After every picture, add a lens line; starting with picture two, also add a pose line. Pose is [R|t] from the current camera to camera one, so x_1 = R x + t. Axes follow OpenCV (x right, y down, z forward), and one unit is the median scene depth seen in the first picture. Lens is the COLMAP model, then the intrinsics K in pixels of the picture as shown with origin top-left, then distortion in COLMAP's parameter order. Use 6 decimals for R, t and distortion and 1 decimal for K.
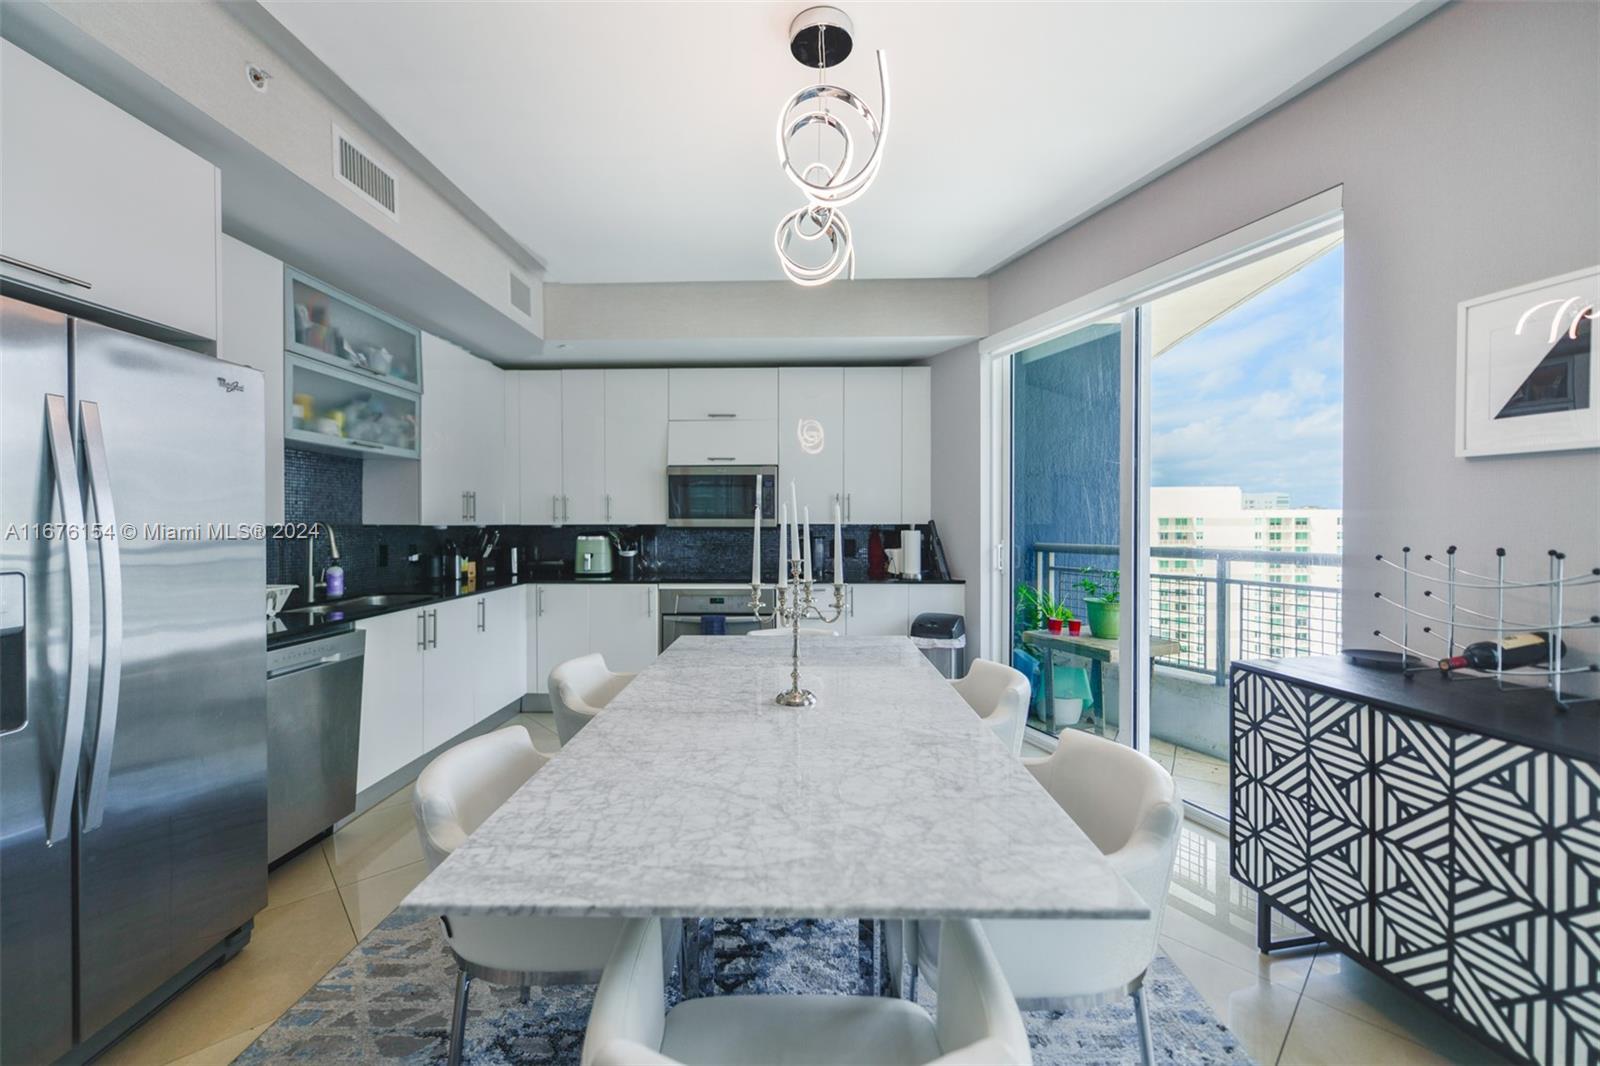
lens RADIAL K [[634.0, 0, 793.8], [0, 634.0, 526.1], [0, 0, 1]] dist [0.008800, -0.003416]
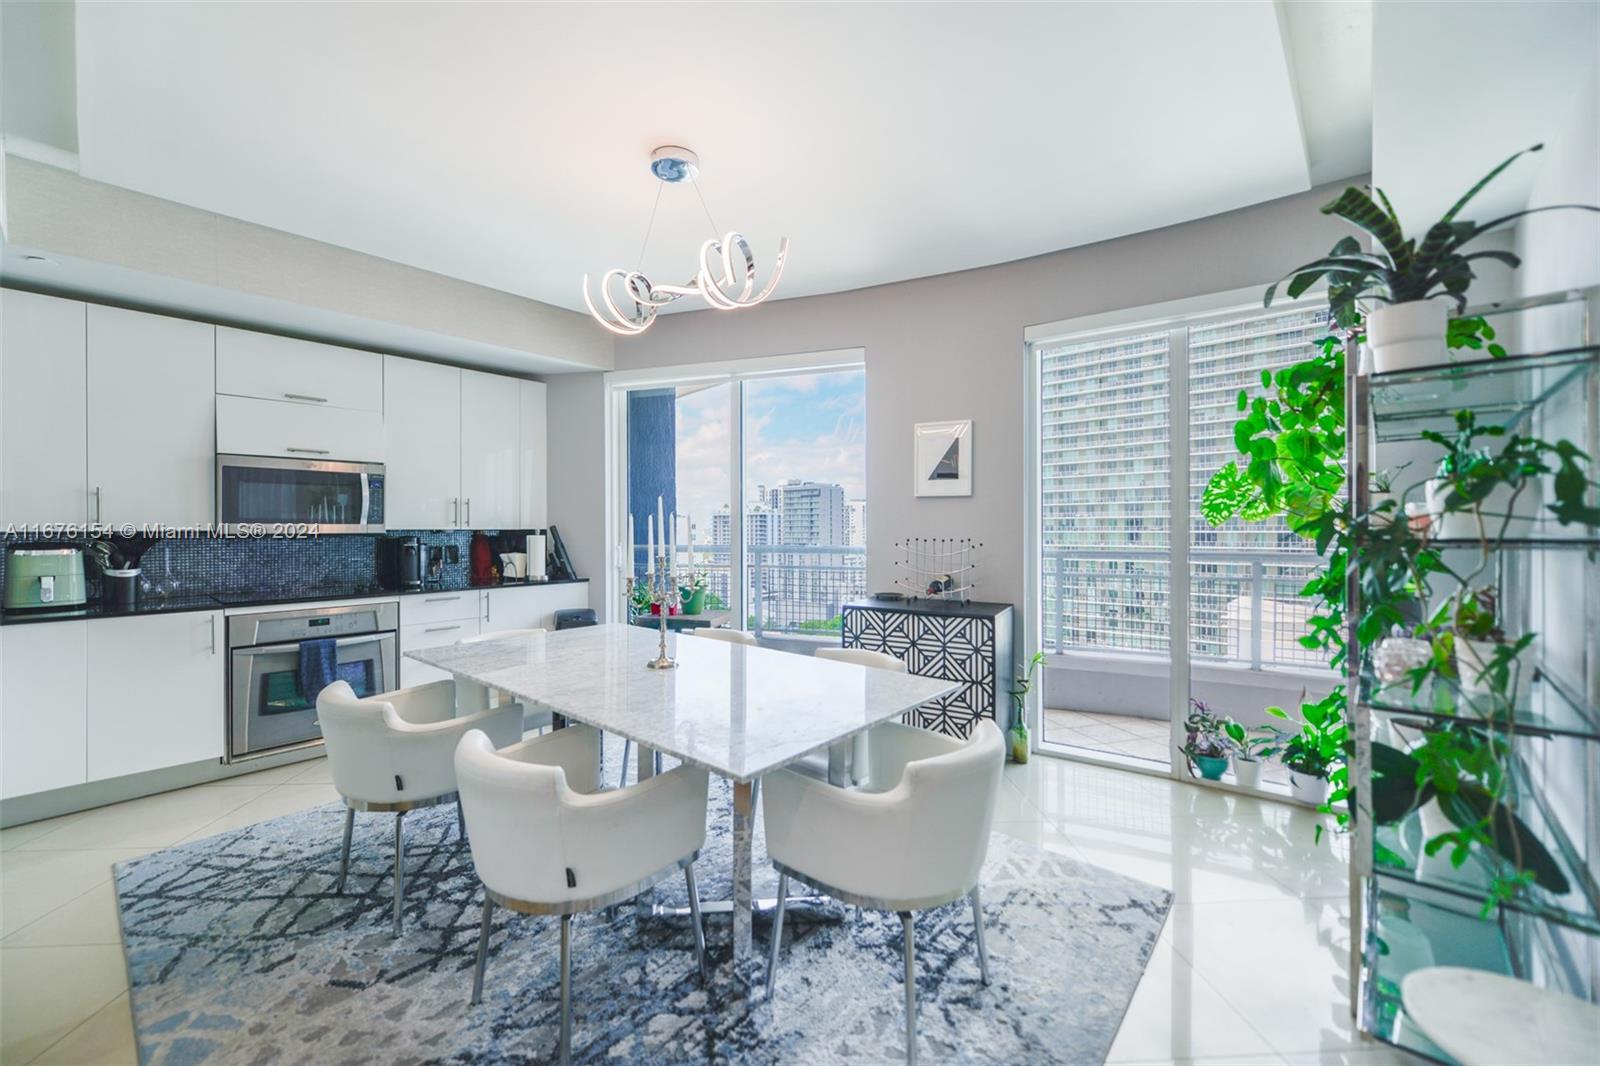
lens RADIAL K [[634.0, 0, 793.8], [0, 634.0, 526.1], [0, 0, 1]] dist [0.008800, -0.003416]
pose [[0.637933, 0.000818, 0.770091, -0.385497], [0.005954, 0.999964, -0.005993, 0.000461], [-0.770069, 0.008408, 0.637905, -0.014933]]
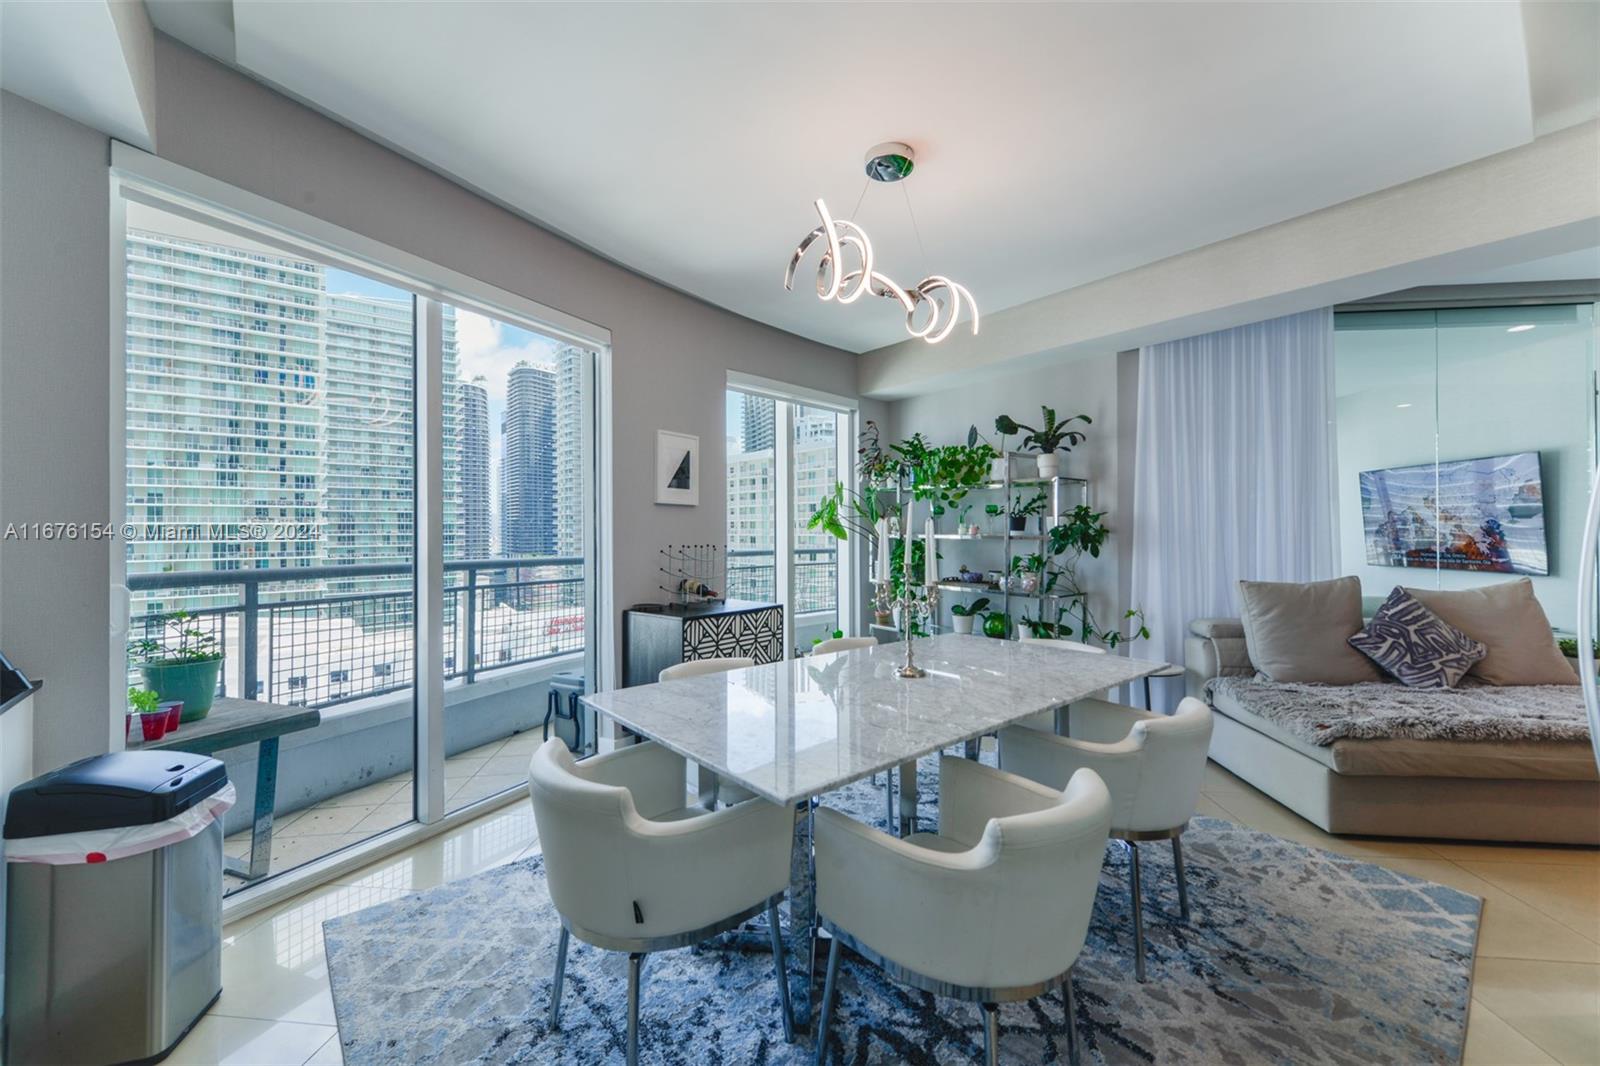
lens RADIAL K [[634.0, 0, 793.8], [0, 634.0, 526.1], [0, 0, 1]] dist [0.008800, -0.003416]
pose [[-0.657818, 0.011681, 0.753087, -0.374114], [0.011705, 0.999918, -0.005285, -0.007178], [-0.753086, 0.005338, -0.657900, 0.936286]]
